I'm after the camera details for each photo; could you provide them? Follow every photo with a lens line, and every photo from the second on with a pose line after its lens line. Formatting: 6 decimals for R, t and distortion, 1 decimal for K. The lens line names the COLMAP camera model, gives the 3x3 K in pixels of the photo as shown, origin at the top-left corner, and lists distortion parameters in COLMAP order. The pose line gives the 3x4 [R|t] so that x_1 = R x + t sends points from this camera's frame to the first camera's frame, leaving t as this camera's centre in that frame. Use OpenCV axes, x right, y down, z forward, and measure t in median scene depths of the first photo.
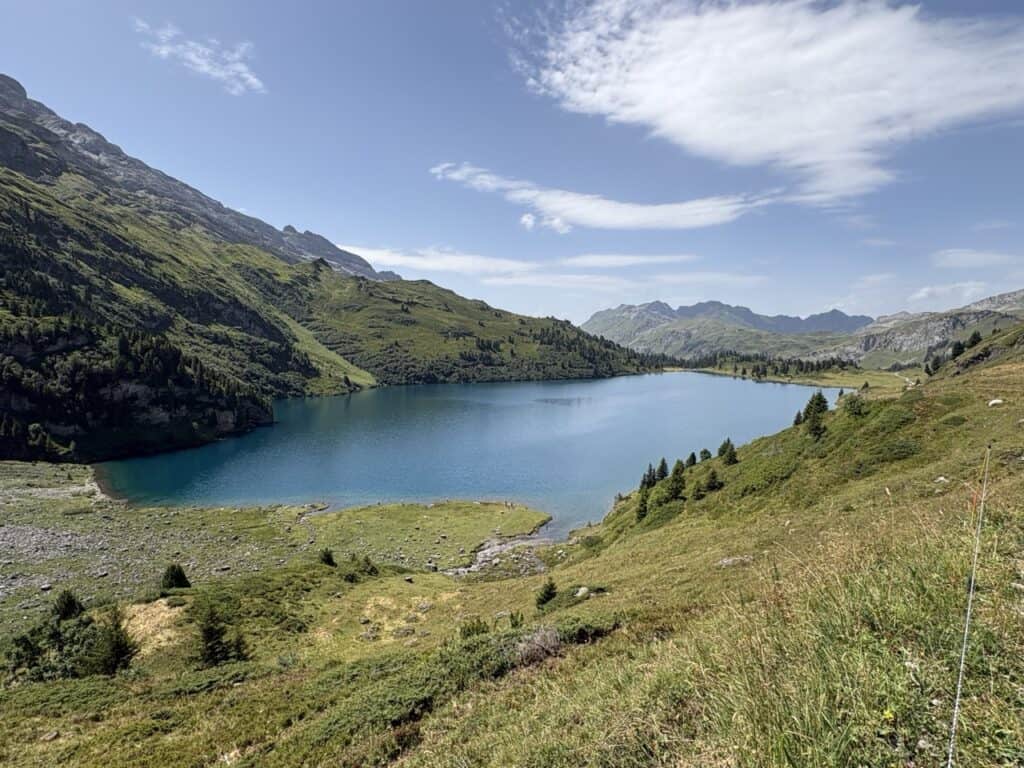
lens RADIAL K [[537.0, 0, 511.7], [0, 537.0, 382.4], [0, 0, 1]] dist [0.000304, 0.000776]
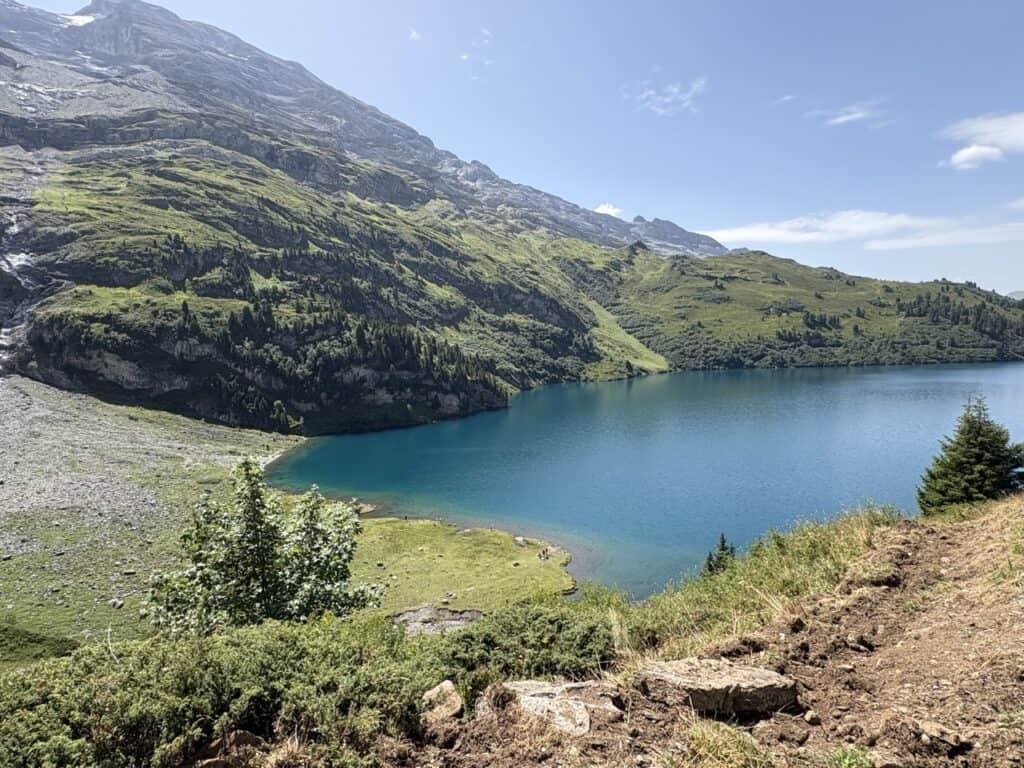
lens RADIAL K [[537.0, 0, 512.0], [0, 537.0, 383.4], [0, 0, 1]] dist [0.000304, 0.000776]
pose [[0.807123, 0.020367, -0.590031, 0.069398], [-0.002343, 0.999507, 0.031297, -0.000409], [0.590378, -0.023878, 0.806774, 0.088594]]
